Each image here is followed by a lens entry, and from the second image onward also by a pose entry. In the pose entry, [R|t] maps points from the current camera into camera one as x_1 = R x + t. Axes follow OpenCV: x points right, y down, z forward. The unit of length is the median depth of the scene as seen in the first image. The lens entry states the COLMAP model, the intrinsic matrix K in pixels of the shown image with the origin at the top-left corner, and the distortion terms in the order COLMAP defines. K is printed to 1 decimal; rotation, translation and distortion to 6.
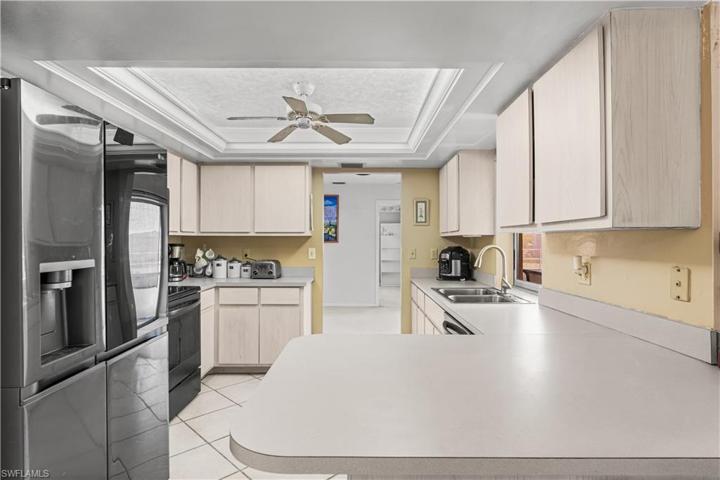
lens RADIAL K [[383.5, 0, 364.2], [0, 383.5, 235.6], [0, 0, 1]] dist [-0.001288, 0.001153]
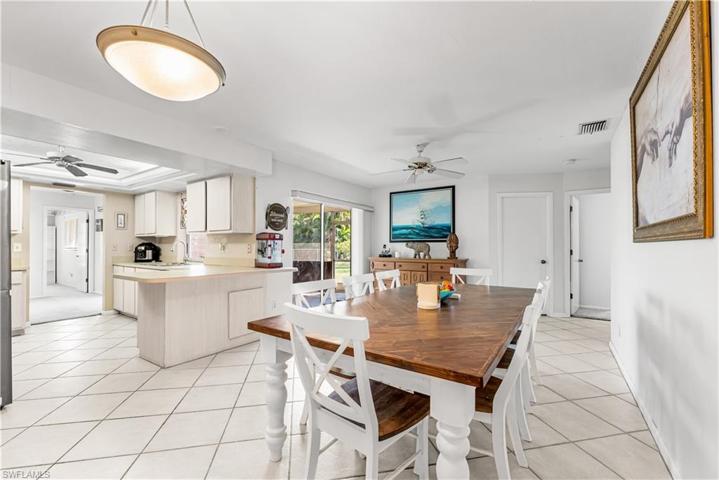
lens RADIAL K [[310.1, 0, 363.7], [0, 310.1, 244.1], [0, 0, 1]] dist [-0.002189, -0.000479]
pose [[0.550661, 0.004960, 0.834714, -0.418688], [-0.009570, 0.999954, 0.000372, 0.027910], [-0.834674, -0.008193, 0.550684, -0.618612]]
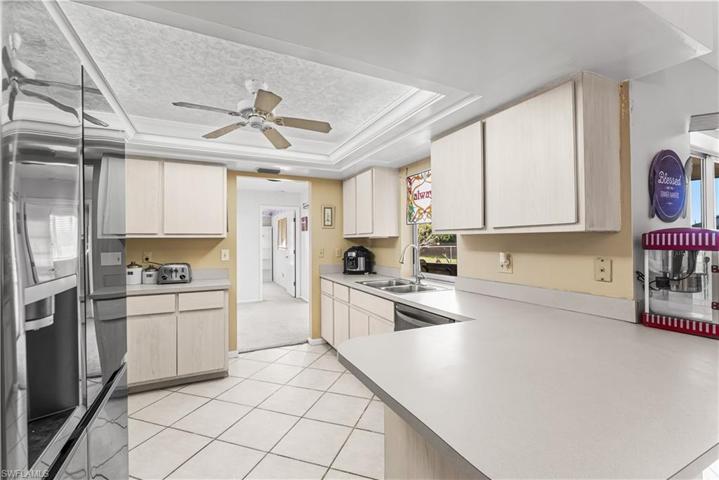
lens RADIAL K [[310.1, 0, 356.5], [0, 310.1, 237.5], [0, 0, 1]] dist [-0.002189, -0.000479]
pose [[0.900741, -0.002358, 0.434351, -0.207288], [0.001745, 0.999997, 0.001810, -0.000456], [-0.434354, -0.000873, 0.900742, 0.135885]]
